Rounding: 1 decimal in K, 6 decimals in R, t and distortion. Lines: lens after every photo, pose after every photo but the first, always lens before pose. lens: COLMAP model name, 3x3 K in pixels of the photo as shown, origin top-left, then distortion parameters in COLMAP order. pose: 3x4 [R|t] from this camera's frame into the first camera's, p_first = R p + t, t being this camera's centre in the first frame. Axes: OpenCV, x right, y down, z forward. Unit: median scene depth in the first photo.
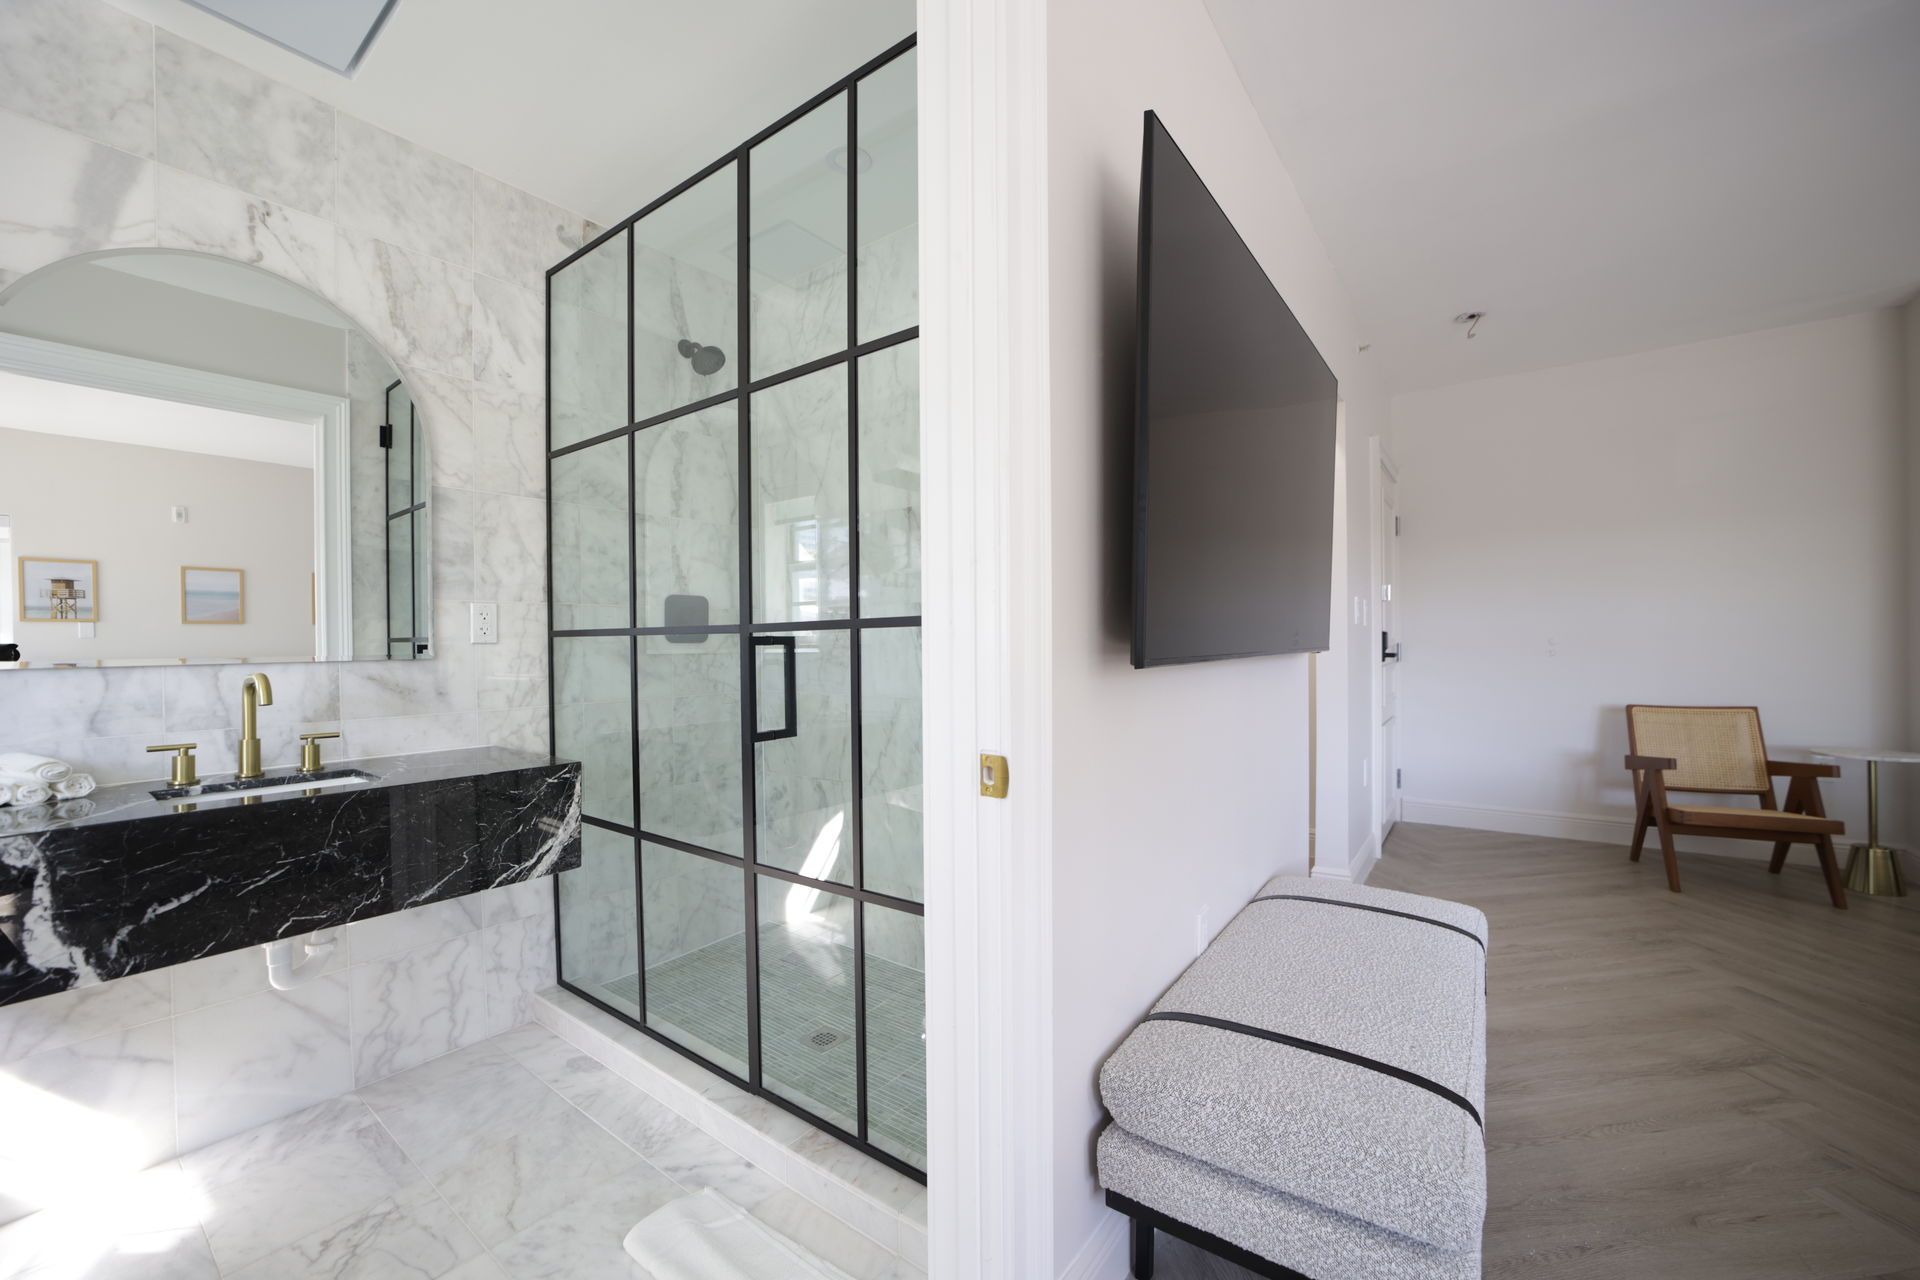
lens RADIAL K [[745.2, 0, 966.3], [0, 745.2, 649.2], [0, 0, 1]] dist [-0.038764, 0.009330]
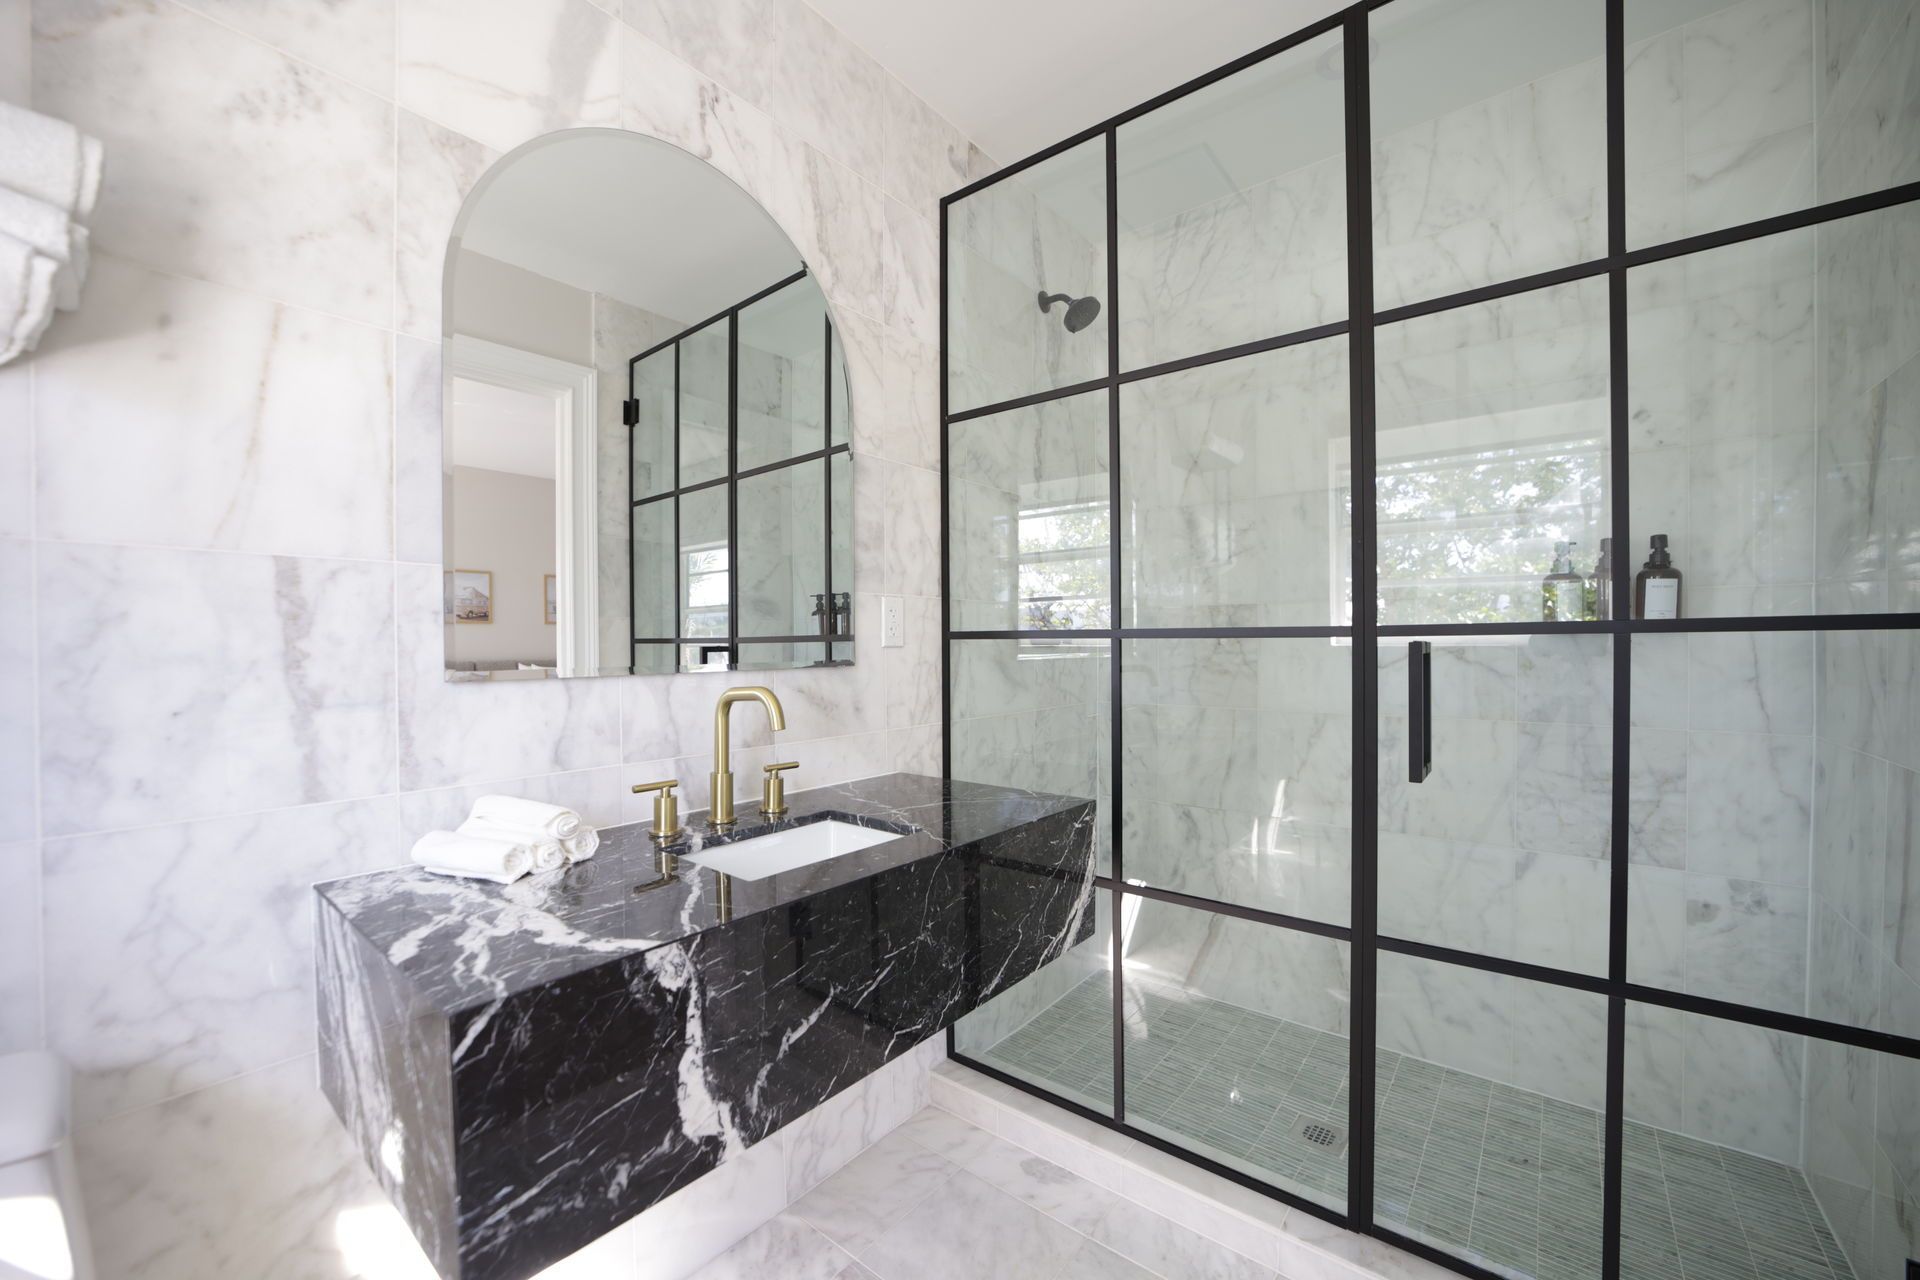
lens RADIAL K [[745.2, 0, 966.3], [0, 745.2, 649.2], [0, 0, 1]] dist [-0.038764, 0.009330]
pose [[0.999197, 0.005187, -0.039741, -0.593303], [-0.005262, 0.999985, -0.001780, -0.004591], [0.039731, 0.001987, 0.999208, 0.193974]]
